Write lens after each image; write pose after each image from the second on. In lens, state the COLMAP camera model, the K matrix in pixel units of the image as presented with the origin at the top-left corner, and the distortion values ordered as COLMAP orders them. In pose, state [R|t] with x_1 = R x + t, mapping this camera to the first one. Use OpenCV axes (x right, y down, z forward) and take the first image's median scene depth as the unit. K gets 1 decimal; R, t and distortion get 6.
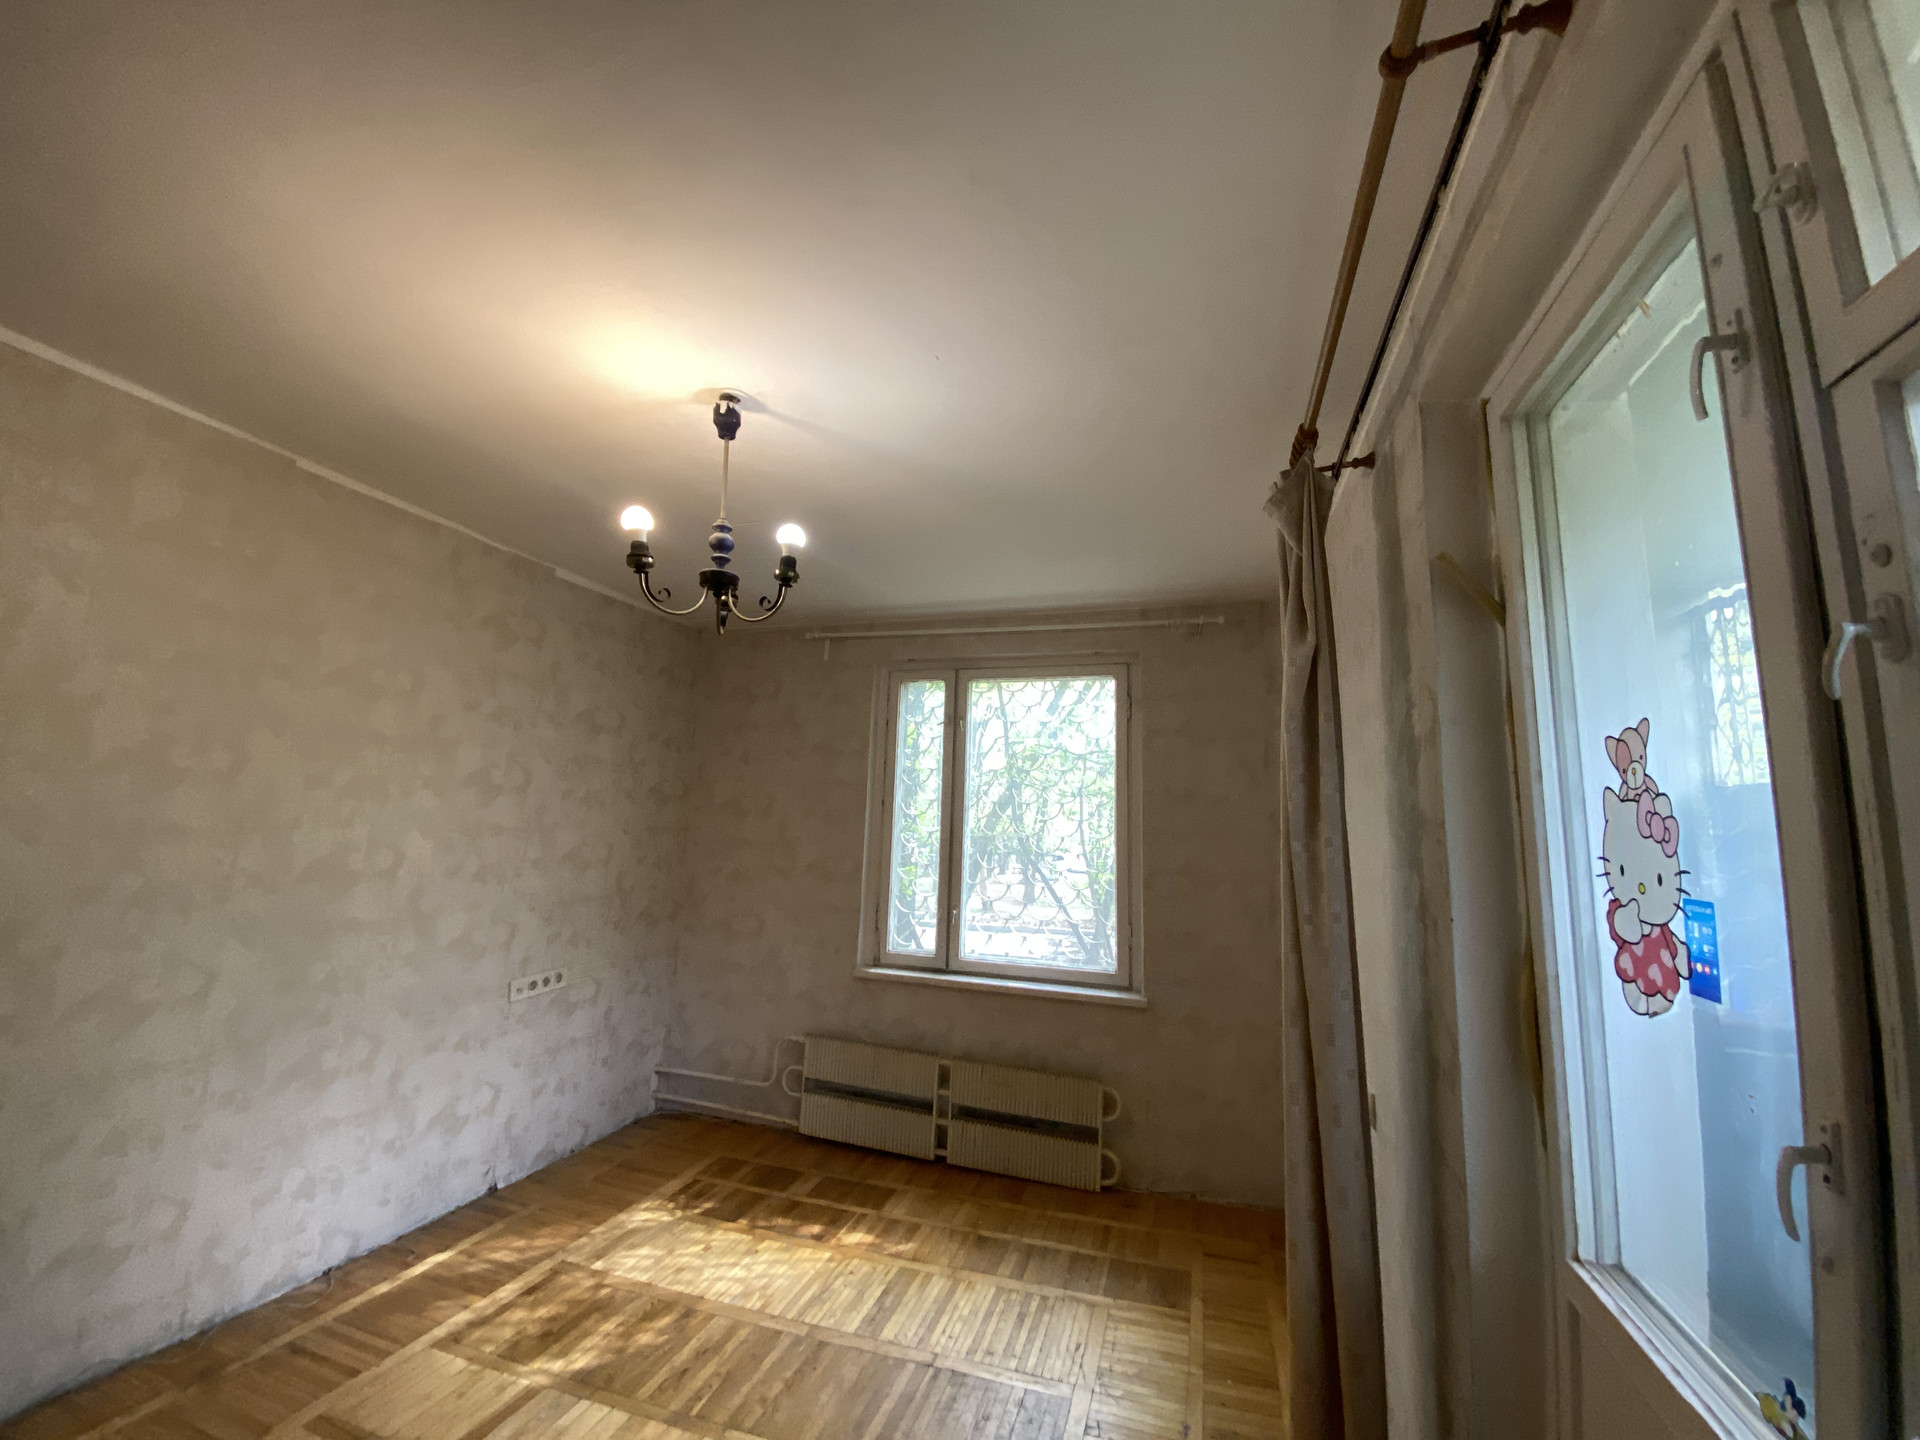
lens RADIAL K [[761.7, 0, 953.2], [0, 761.7, 698.5], [0, 0, 1]] dist [-0.005194, -0.009505]
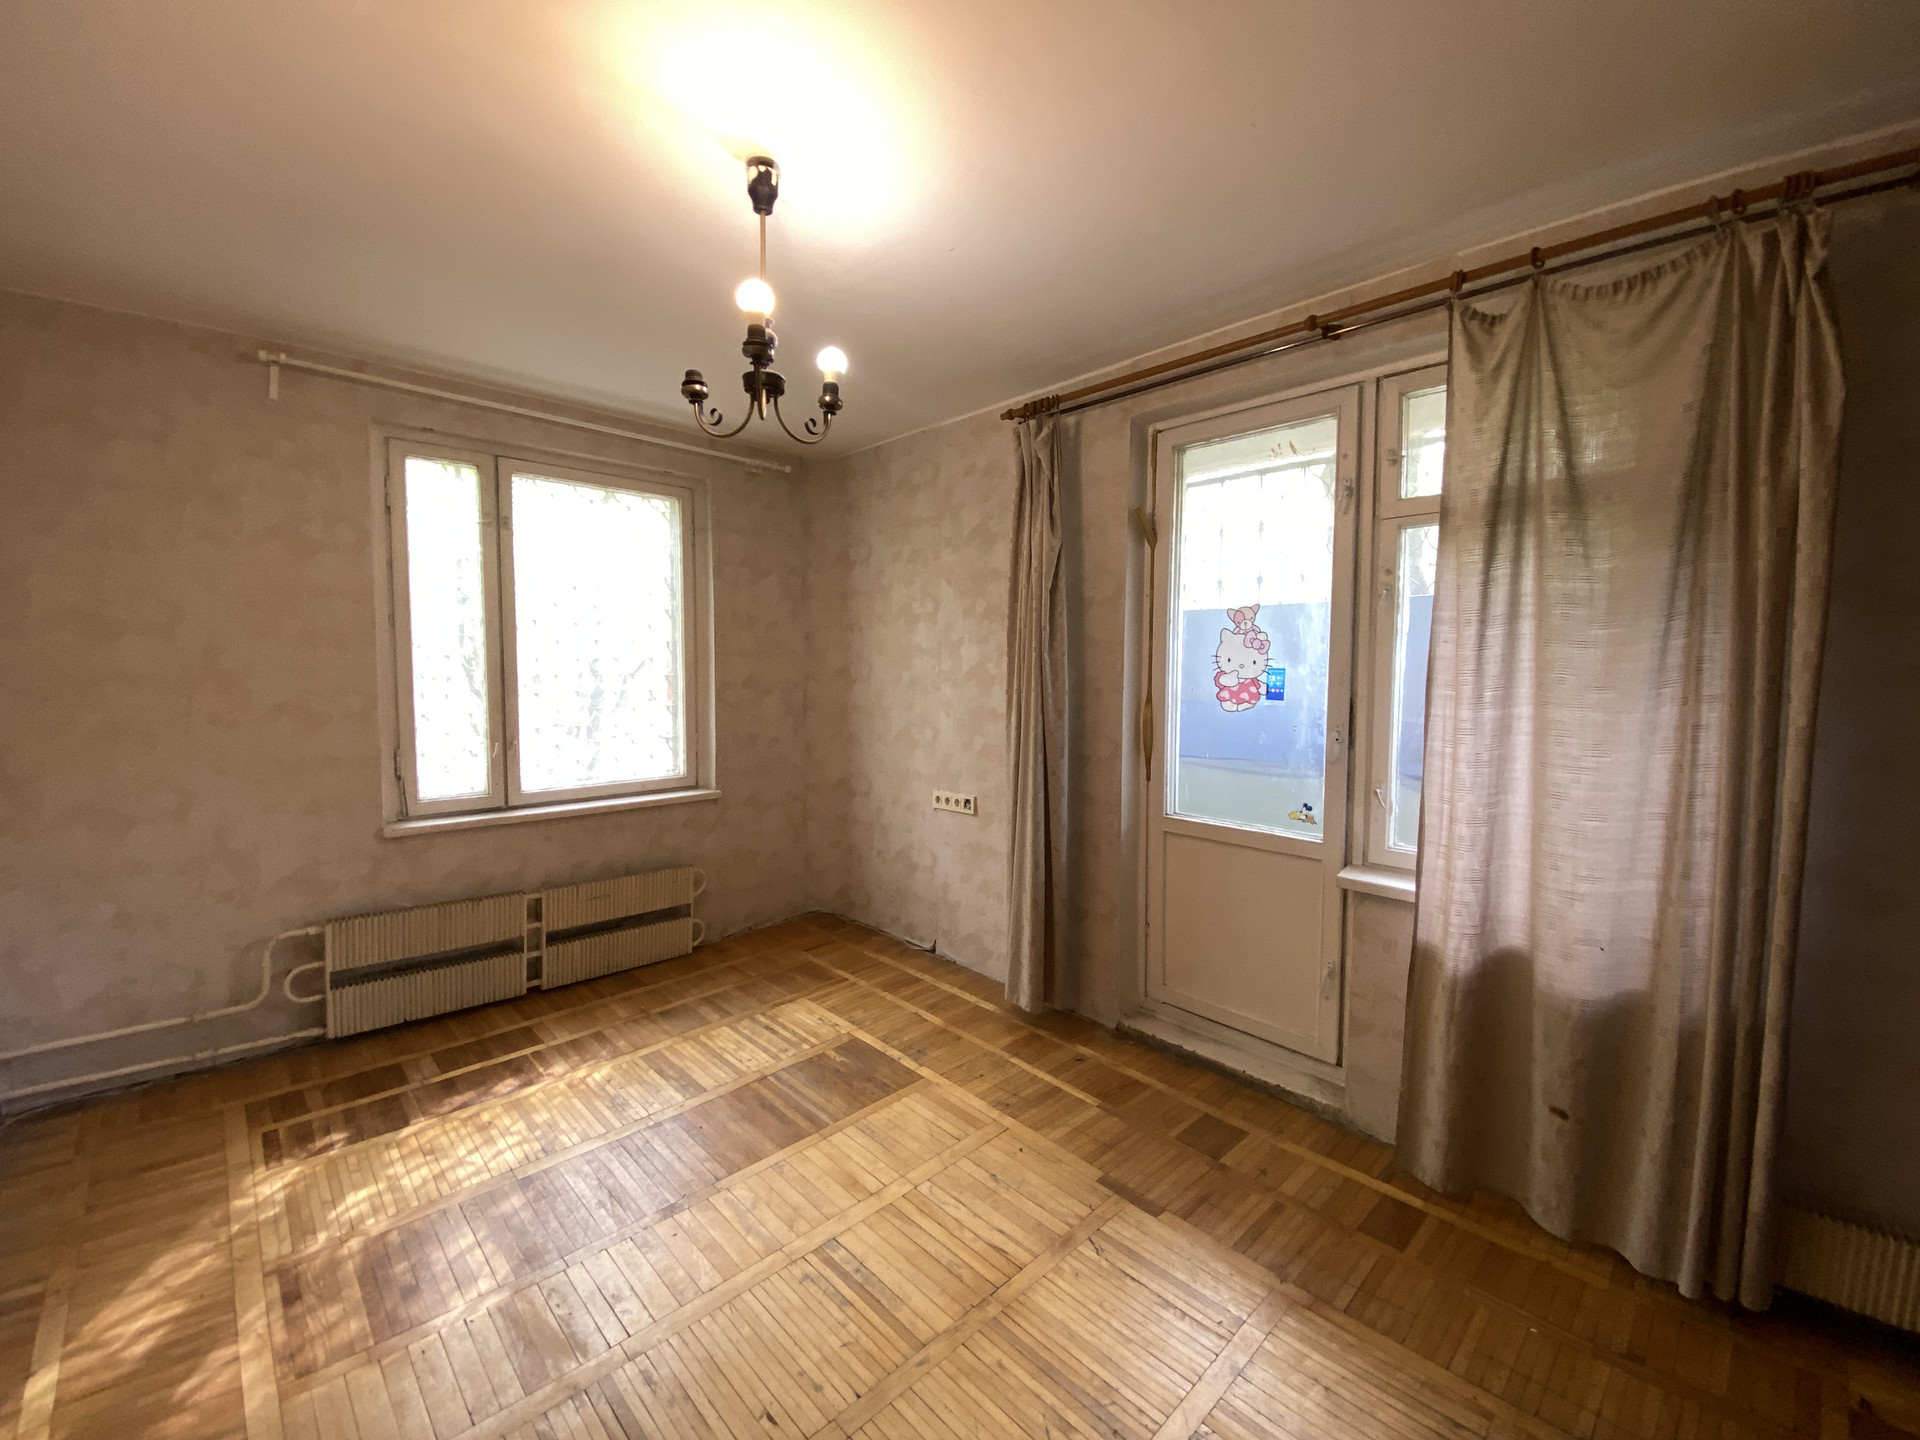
lens RADIAL K [[761.7, 0, 959.9], [0, 761.7, 711.0], [0, 0, 1]] dist [-0.005194, -0.009505]
pose [[0.486176, -0.085249, 0.869693, -0.590437], [-0.139166, 0.974975, 0.173366, 0.022968], [-0.862708, -0.205318, 0.462146, 0.172642]]
